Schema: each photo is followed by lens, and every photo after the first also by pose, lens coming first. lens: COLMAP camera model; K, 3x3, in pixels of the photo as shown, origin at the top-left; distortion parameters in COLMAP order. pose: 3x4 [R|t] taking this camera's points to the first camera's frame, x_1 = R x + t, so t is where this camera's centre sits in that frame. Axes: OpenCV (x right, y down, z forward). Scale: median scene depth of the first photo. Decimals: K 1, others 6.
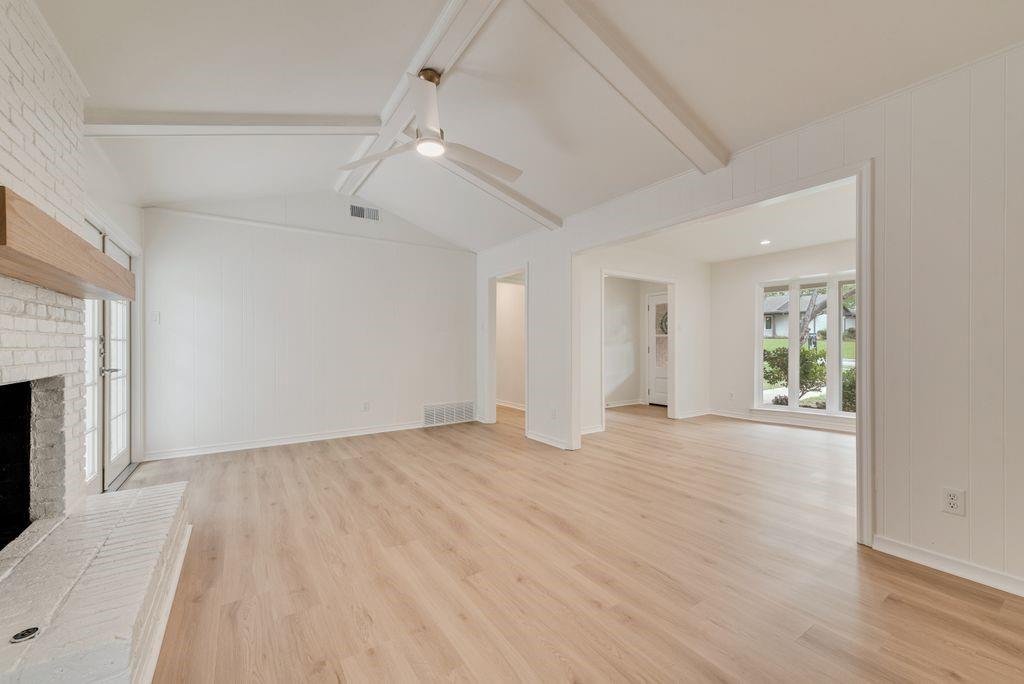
lens RADIAL K [[404.3, 0, 512.0], [0, 404.3, 342.0], [0, 0, 1]] dist [0.001380, 0.000143]
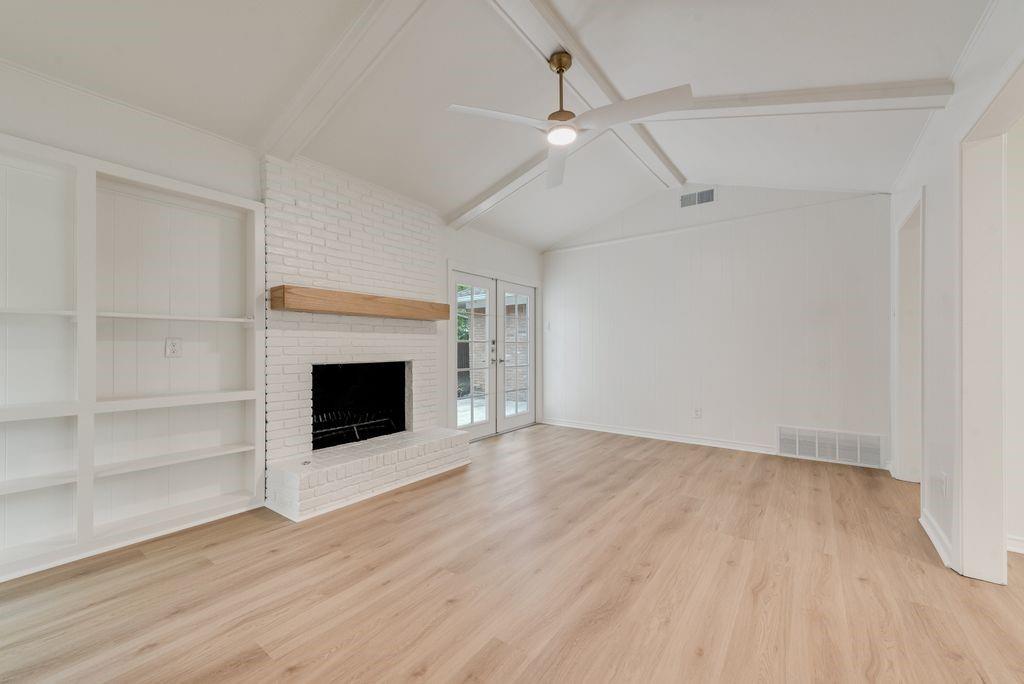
lens RADIAL K [[399.2, 0, 509.7], [0, 399.2, 346.1], [0, 0, 1]] dist [0.003265, -0.000327]
pose [[0.325165, 0.000689, -0.945657, 0.523860], [0.007916, 0.999963, 0.003450, 0.004571], [0.945624, -0.008608, 0.325148, 0.478627]]
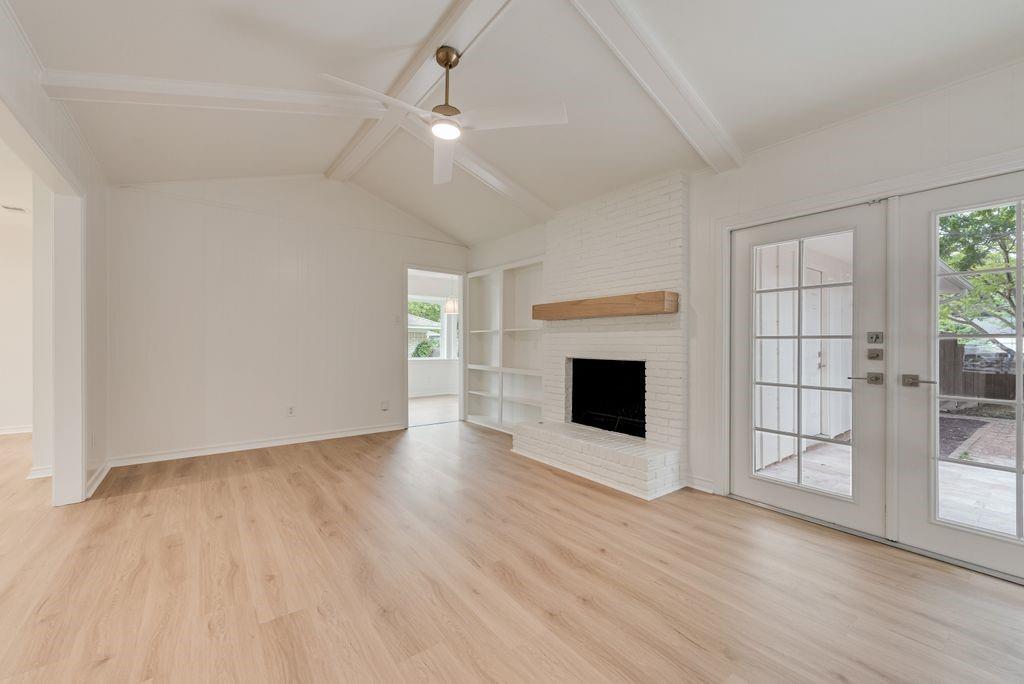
lens RADIAL K [[399.2, 0, 509.7], [0, 399.2, 346.1], [0, 0, 1]] dist [0.003265, -0.000327]
pose [[-0.998201, -0.006079, -0.059652, -0.243053], [-0.005914, 0.999978, -0.002939, 0.015994], [0.059669, -0.002581, -0.998215, 1.573907]]
